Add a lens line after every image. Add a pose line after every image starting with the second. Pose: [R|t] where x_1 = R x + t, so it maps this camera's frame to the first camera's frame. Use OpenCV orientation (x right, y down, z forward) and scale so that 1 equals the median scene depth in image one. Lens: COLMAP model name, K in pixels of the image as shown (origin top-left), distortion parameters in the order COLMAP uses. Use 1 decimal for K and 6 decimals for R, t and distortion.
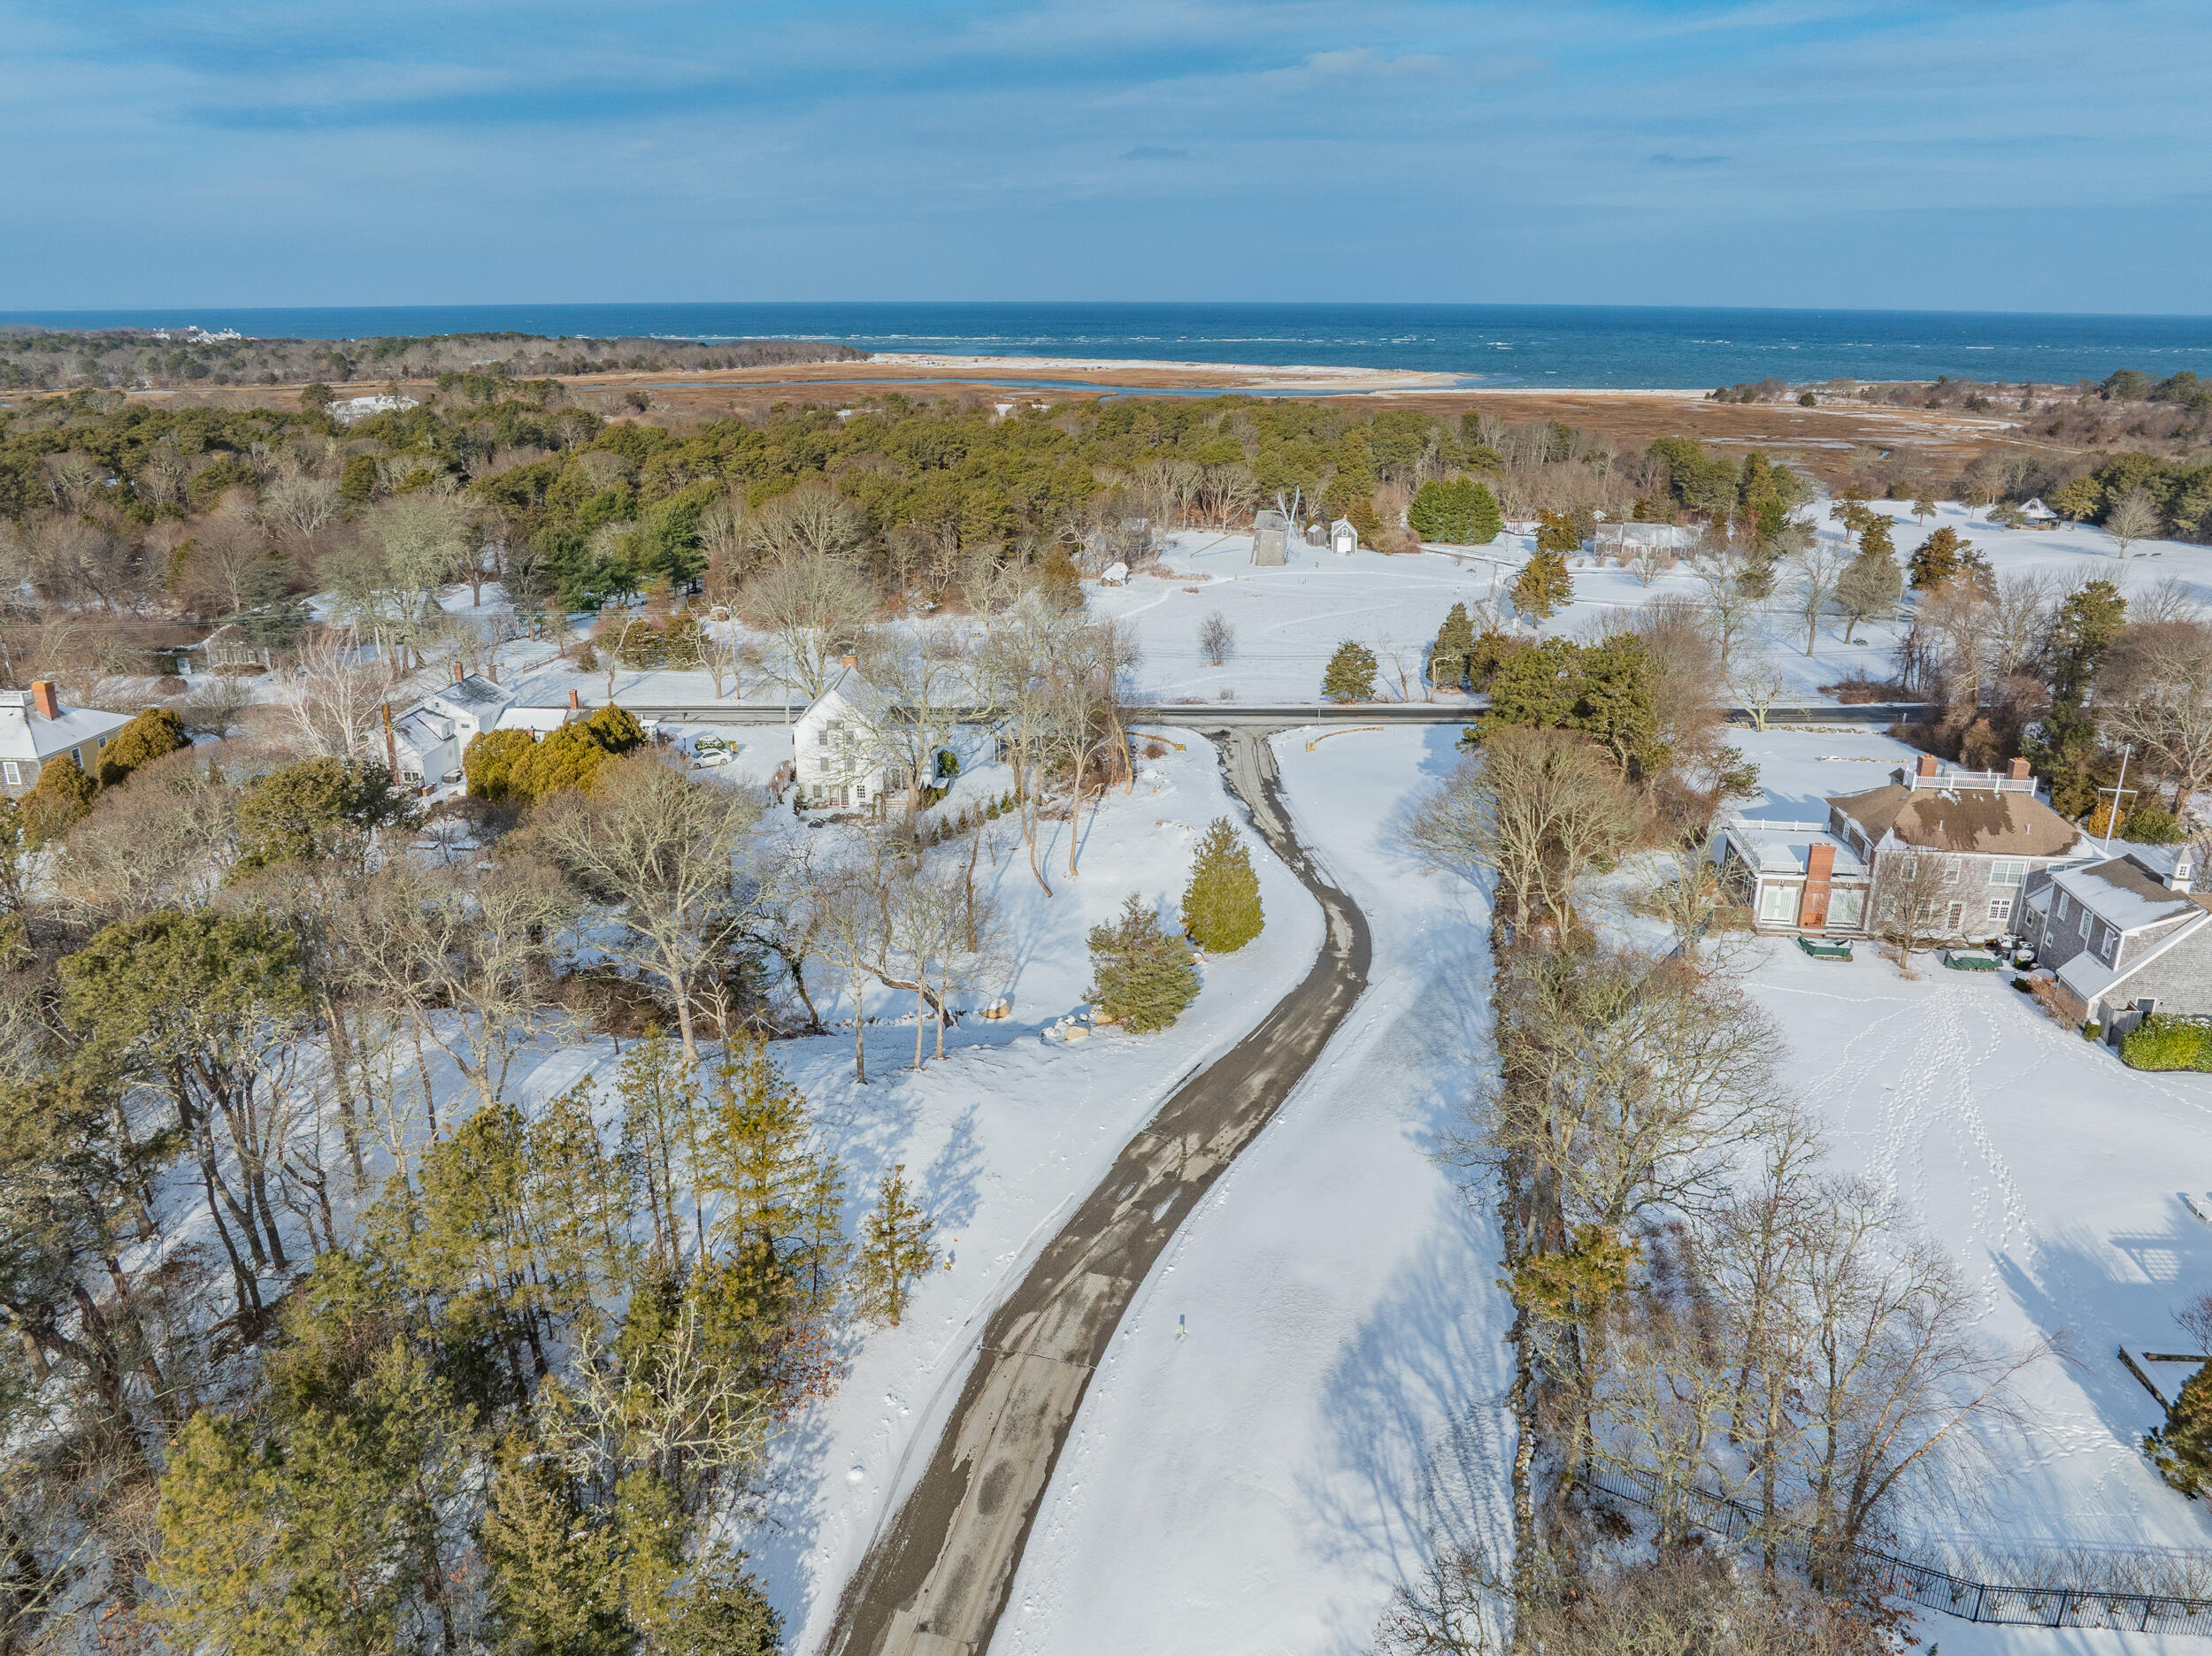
lens RADIAL K [[1612.8, 0, 1106.0], [0, 1612.8, 828.0], [0, 0, 1]] dist [-0.042282, -0.011541]
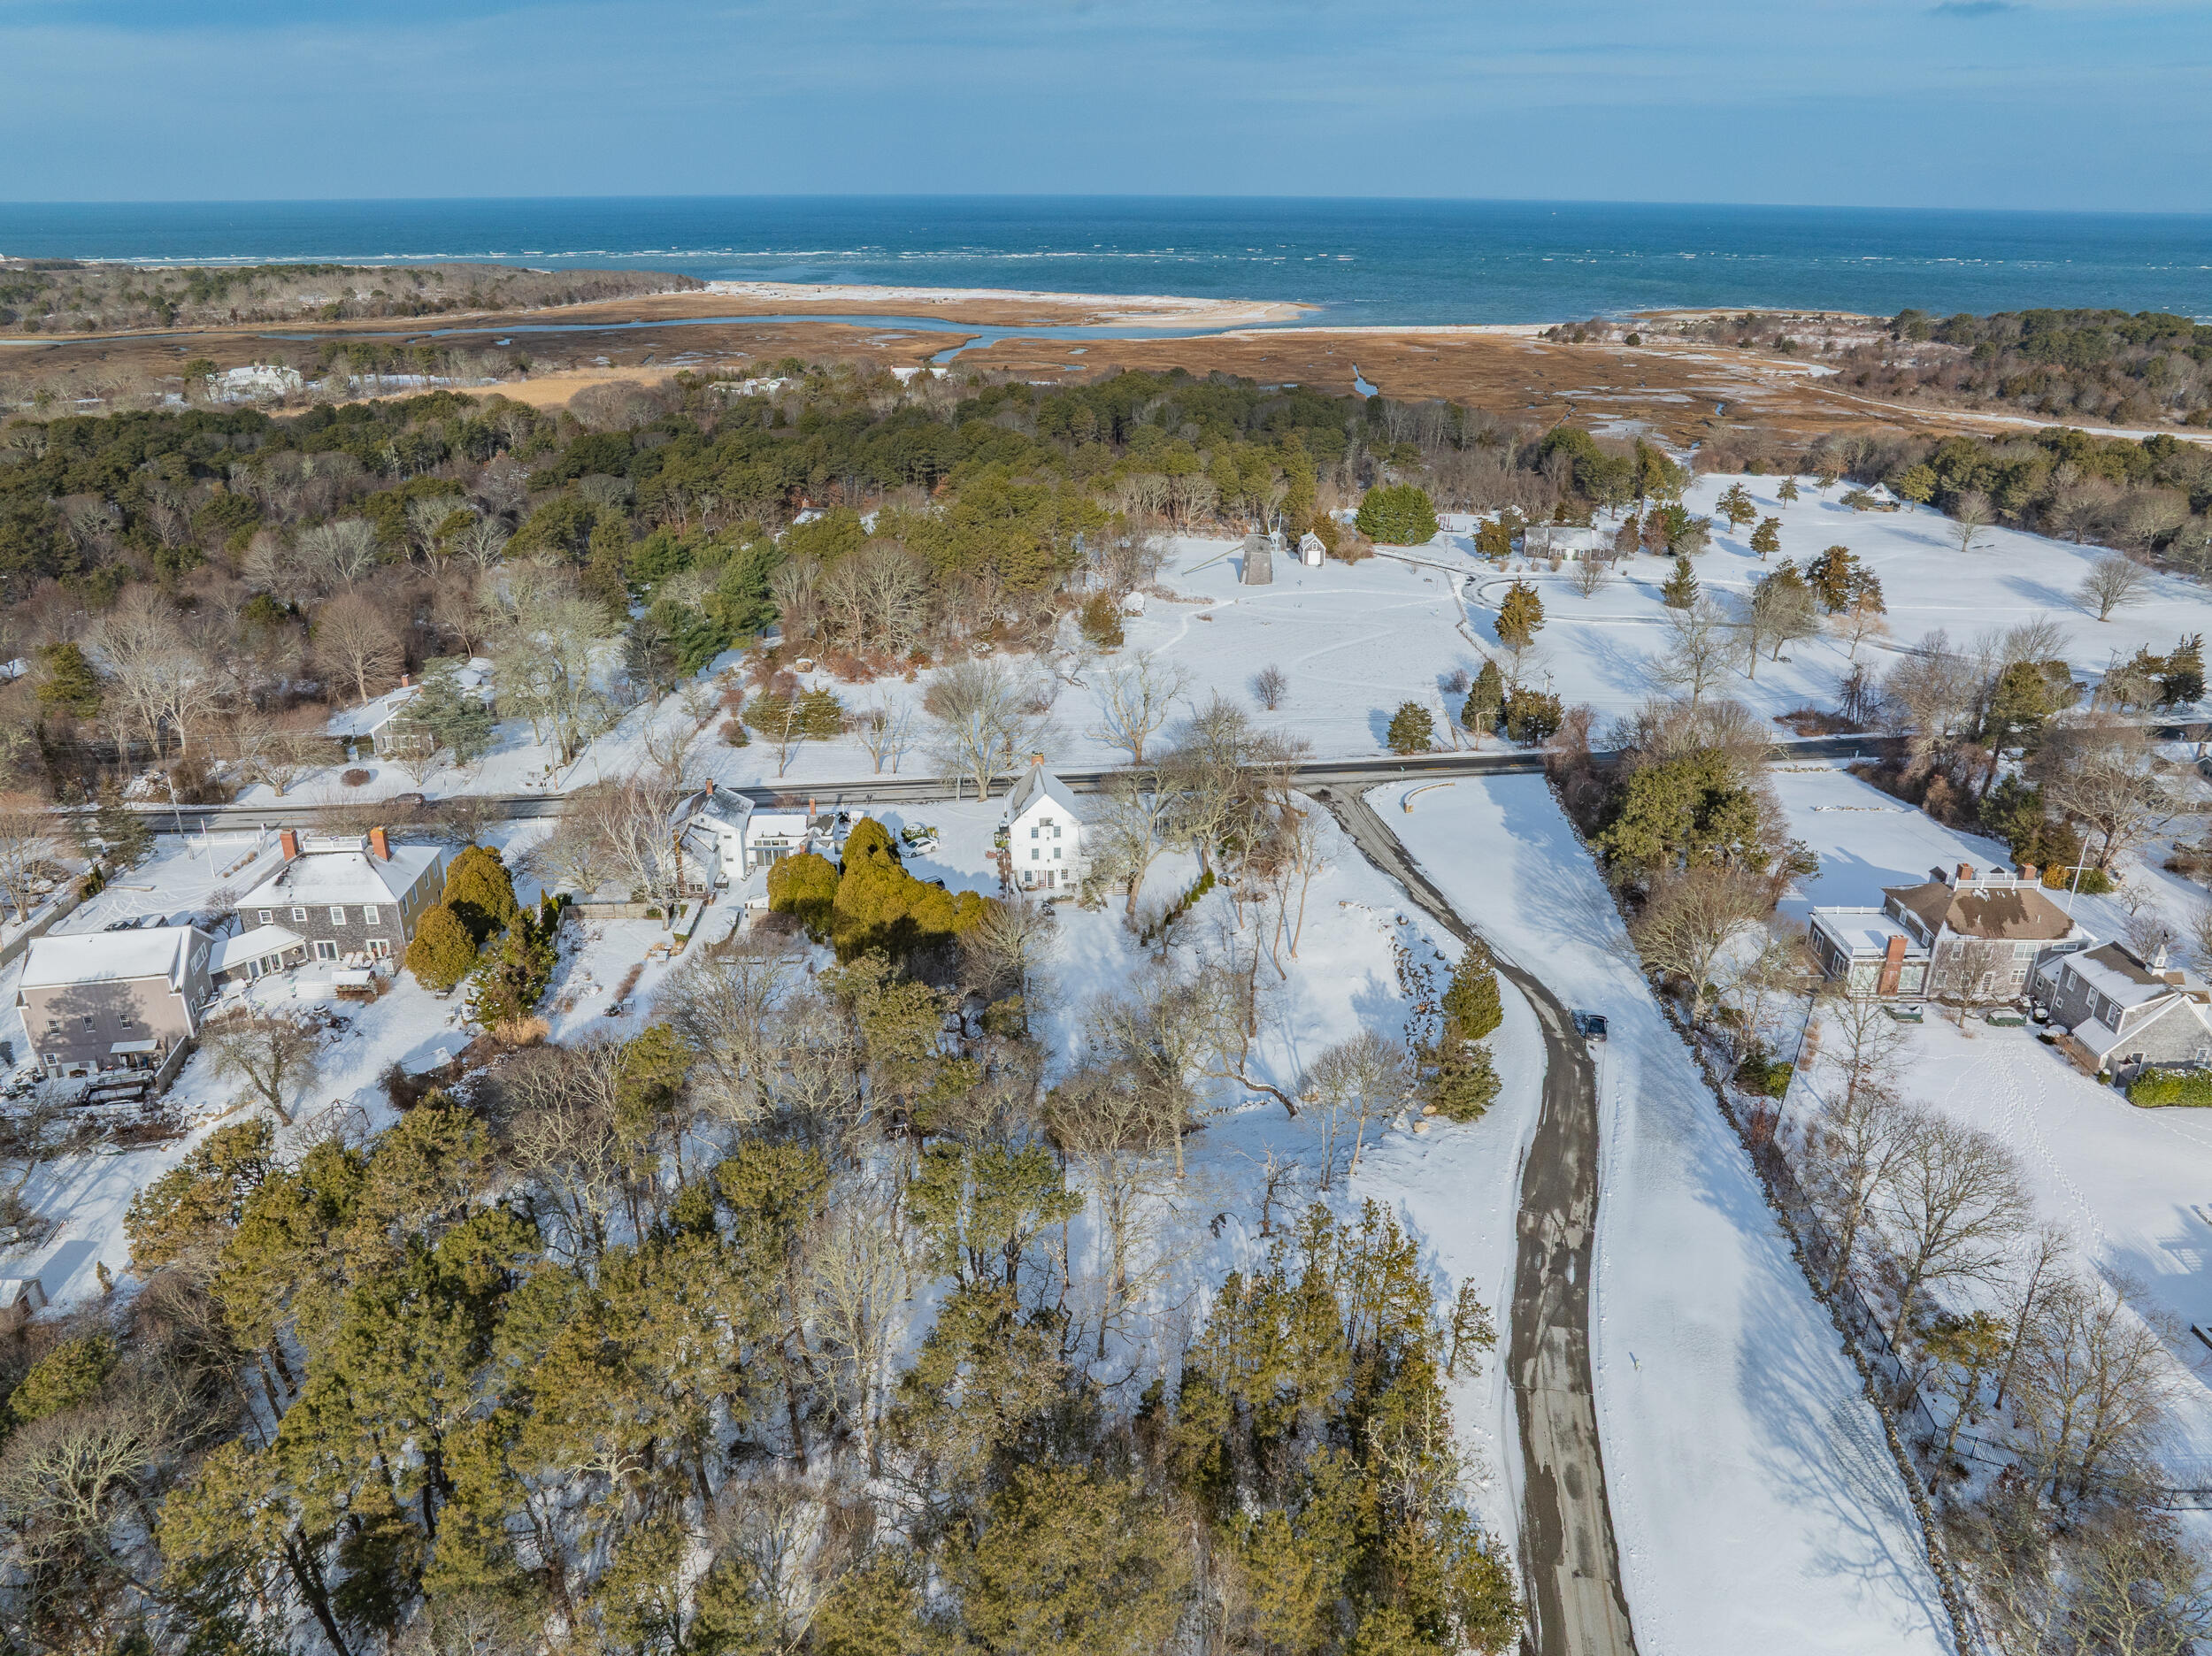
lens RADIAL K [[1606.6, 0, 1106.0], [0, 1606.6, 828.0], [0, 0, 1]] dist [-0.065191, 0.026609]
pose [[0.991991, -0.044914, 0.118052, -0.368669], [0.037048, 0.996997, 0.068003, -0.193123], [-0.120752, -0.063084, 0.990676, -0.247721]]
